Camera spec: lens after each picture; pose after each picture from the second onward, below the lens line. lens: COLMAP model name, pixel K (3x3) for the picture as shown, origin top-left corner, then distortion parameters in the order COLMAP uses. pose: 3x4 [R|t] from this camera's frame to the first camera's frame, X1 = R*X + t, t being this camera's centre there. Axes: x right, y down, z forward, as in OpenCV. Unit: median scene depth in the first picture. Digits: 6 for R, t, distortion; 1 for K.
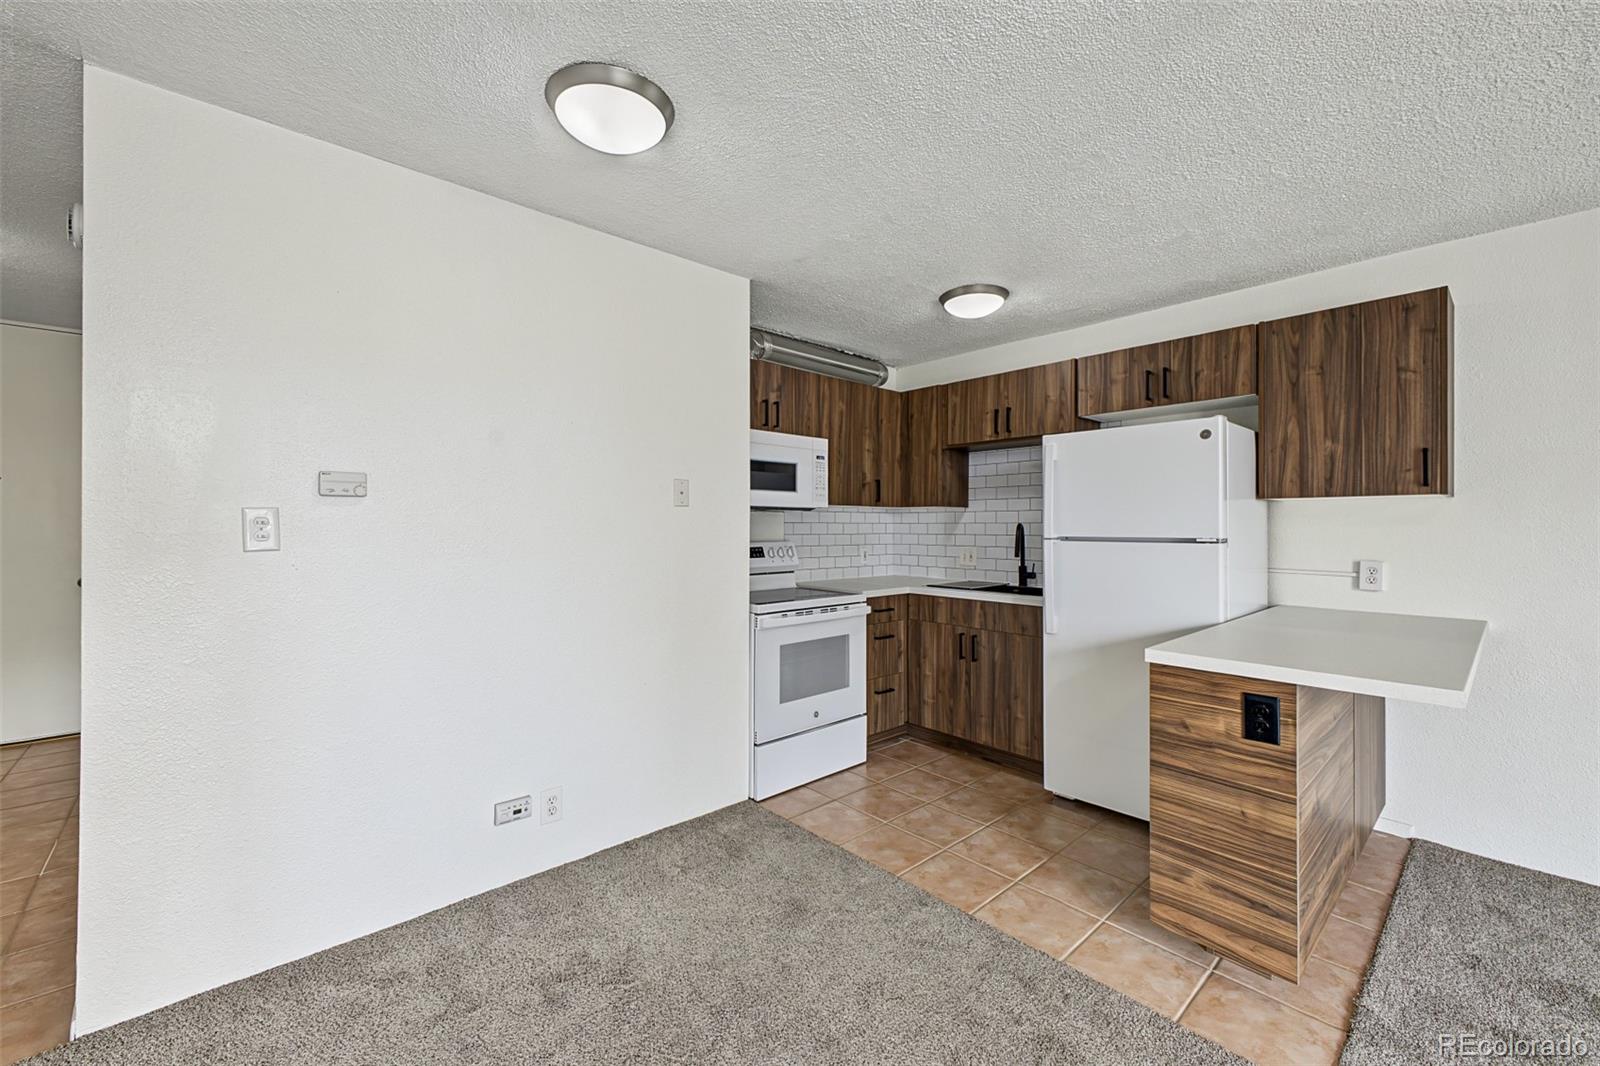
lens RADIAL K [[643.5, 0, 795.3], [0, 643.5, 525.4], [0, 0, 1]] dist [0.016377, -0.005560]
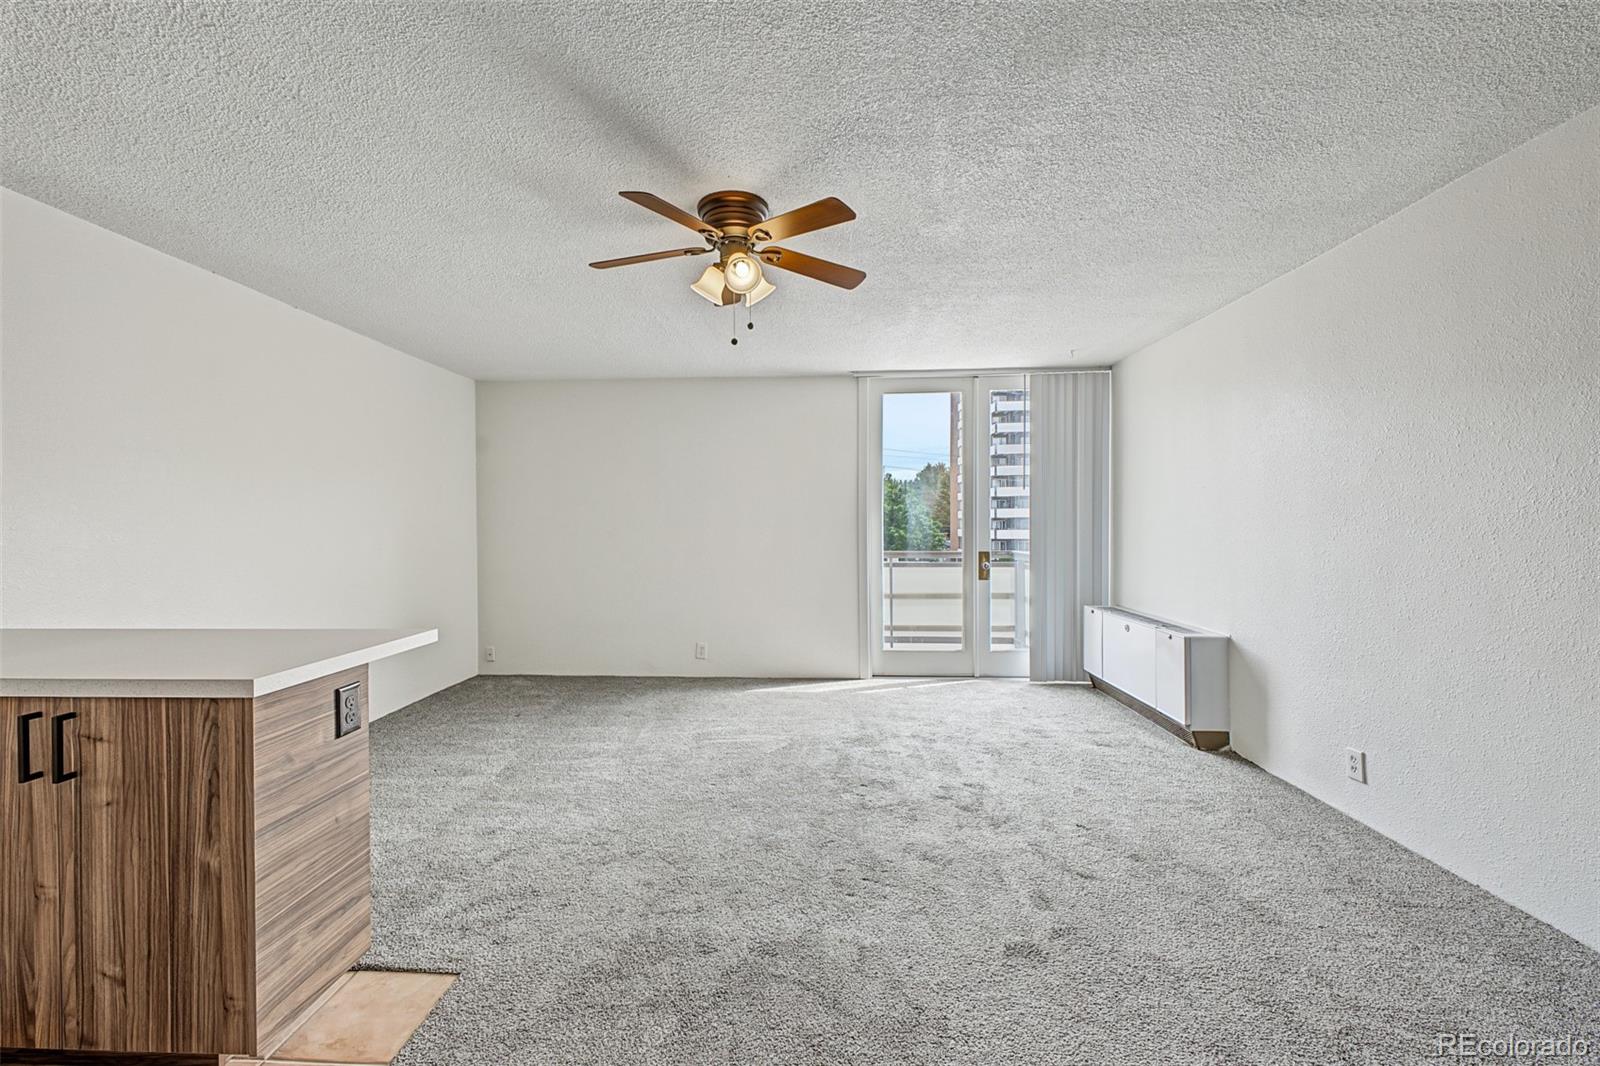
lens RADIAL K [[645.5, 0, 787.9], [0, 645.5, 532.3], [0, 0, 1]] dist [0.031285, -0.011392]
pose [[-0.710364, -0.010591, 0.703755, -0.242682], [0.001595, 0.999860, 0.016657, 0.011410], [-0.703833, 0.012955, -0.710247, 0.699613]]
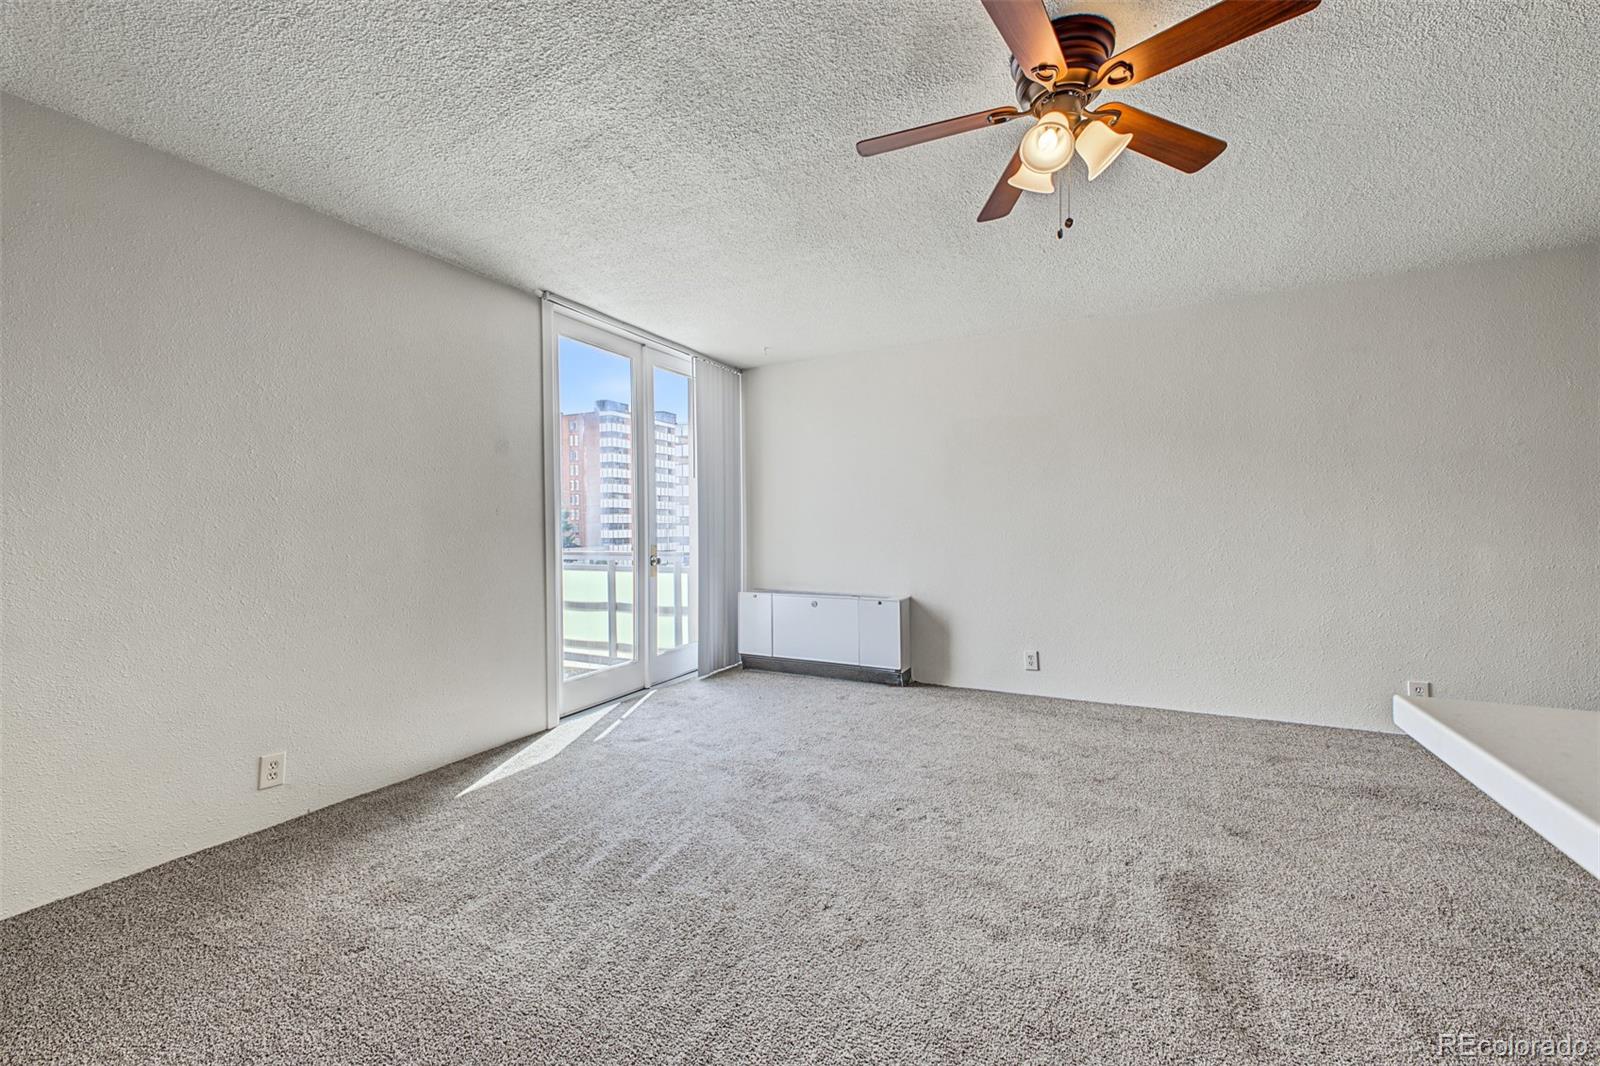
lens RADIAL K [[636.9, 0, 802.6], [0, 636.9, 521.0], [0, 0, 1]] dist [0.015712, -0.003635]
pose [[-0.934548, 0.001620, -0.355835, 0.816353], [0.001017, 0.999998, 0.001883, 0.035136], [0.355837, 0.001398, -0.934547, 0.654013]]
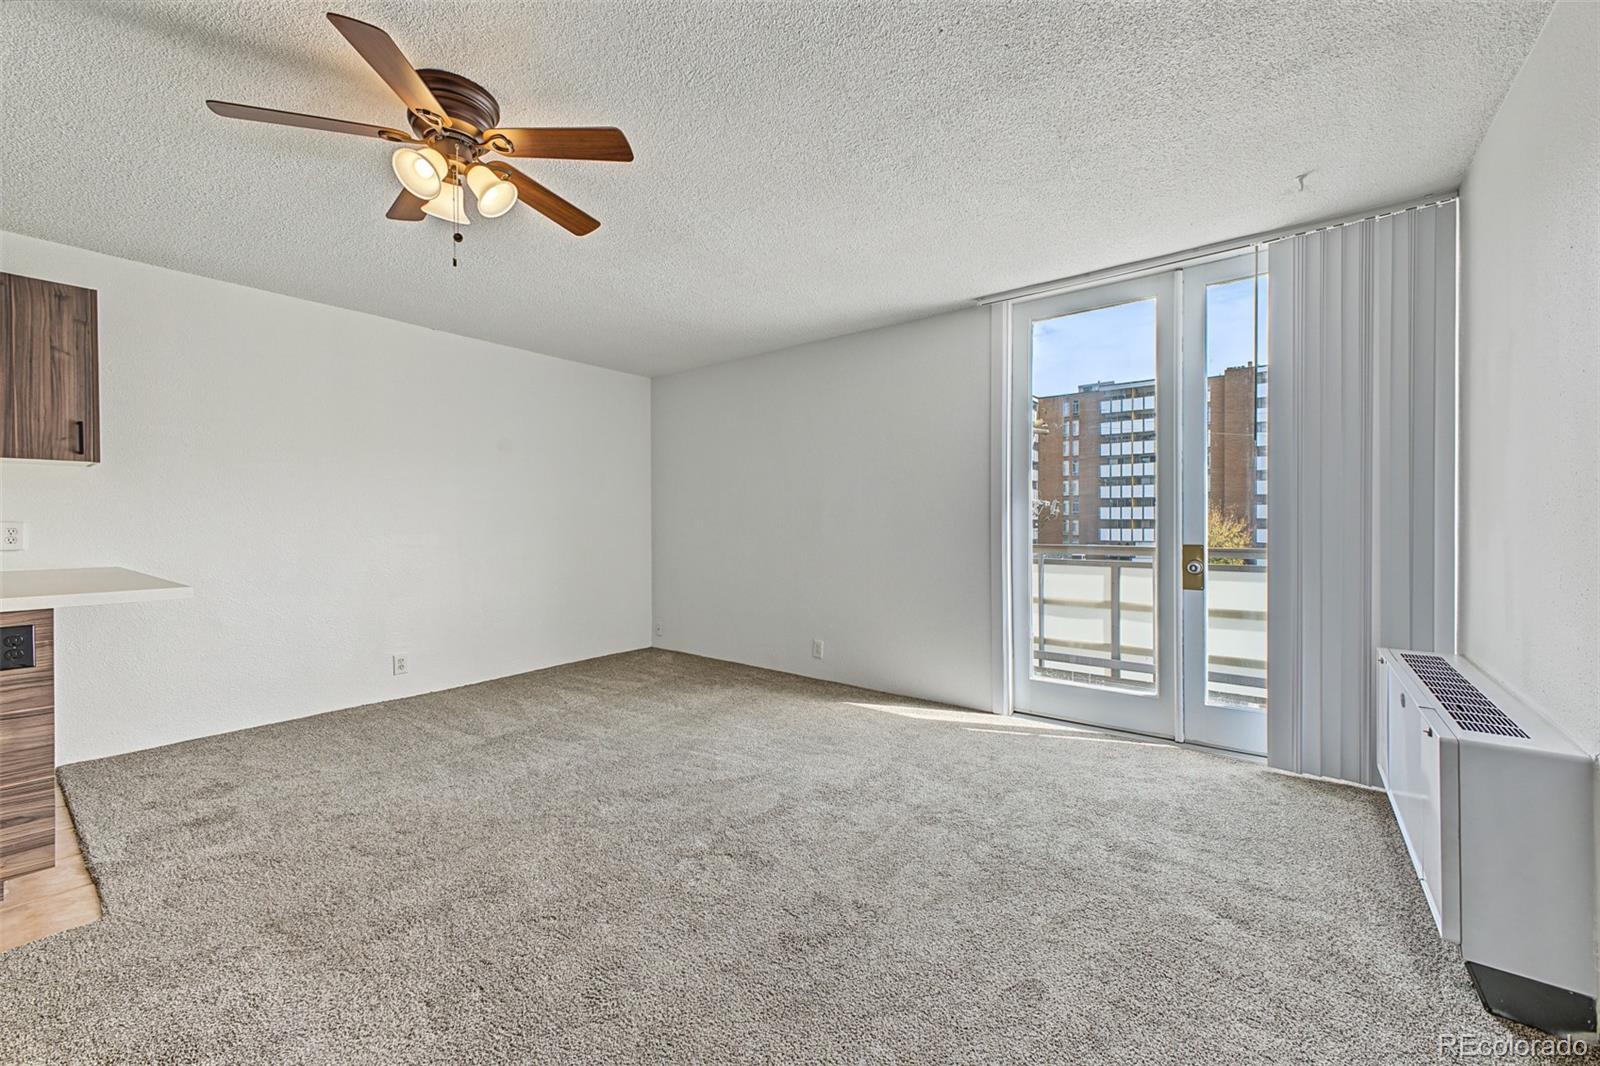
lens RADIAL K [[630.4, 0, 801.5], [0, 630.4, 522.4], [0, 0, 1]] dist [0.014837, -0.003596]
pose [[-0.183560, -0.003742, 0.983001, -0.327191], [0.001815, 0.999990, 0.004146, 0.049128], [-0.983007, 0.002545, -0.183552, -0.056890]]
